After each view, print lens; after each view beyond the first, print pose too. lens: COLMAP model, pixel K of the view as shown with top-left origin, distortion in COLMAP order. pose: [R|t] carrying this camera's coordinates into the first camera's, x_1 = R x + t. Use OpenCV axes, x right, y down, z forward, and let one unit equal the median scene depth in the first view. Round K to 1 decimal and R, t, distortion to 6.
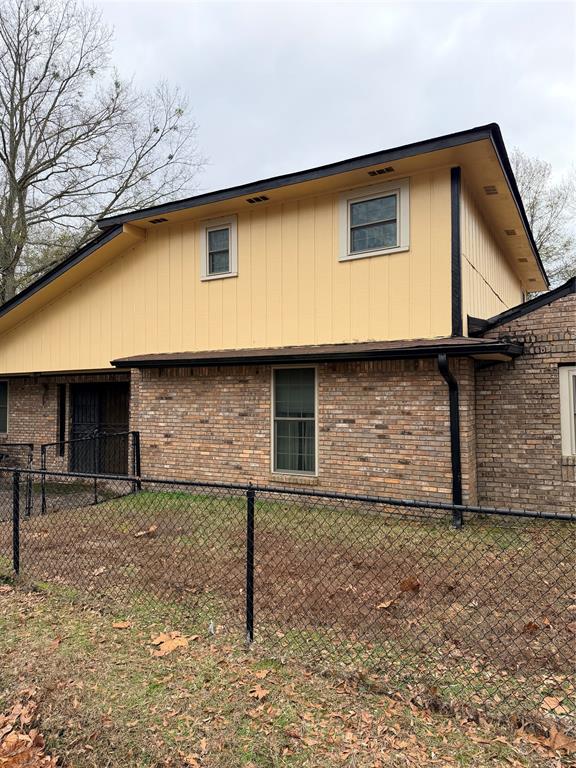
lens RADIAL K [[532.9, 0, 288.0], [0, 532.9, 384.0], [0, 0, 1]] dist [0.081147, -0.093396]
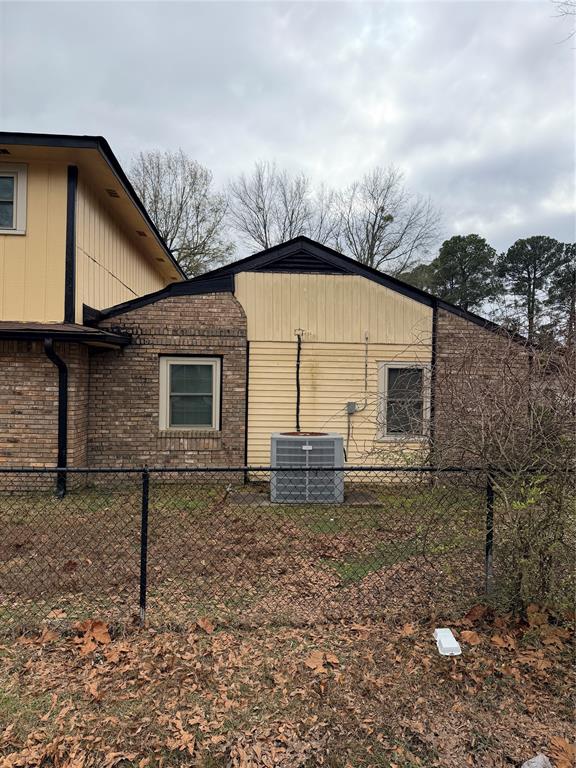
lens RADIAL K [[532.9, 0, 288.0], [0, 532.9, 384.0], [0, 0, 1]] dist [0.081147, -0.093396]
pose [[0.839563, 0.026257, 0.542627, 0.096057], [-0.043605, 0.998866, 0.019133, -0.005870], [-0.541509, -0.039725, 0.839756, -0.157905]]
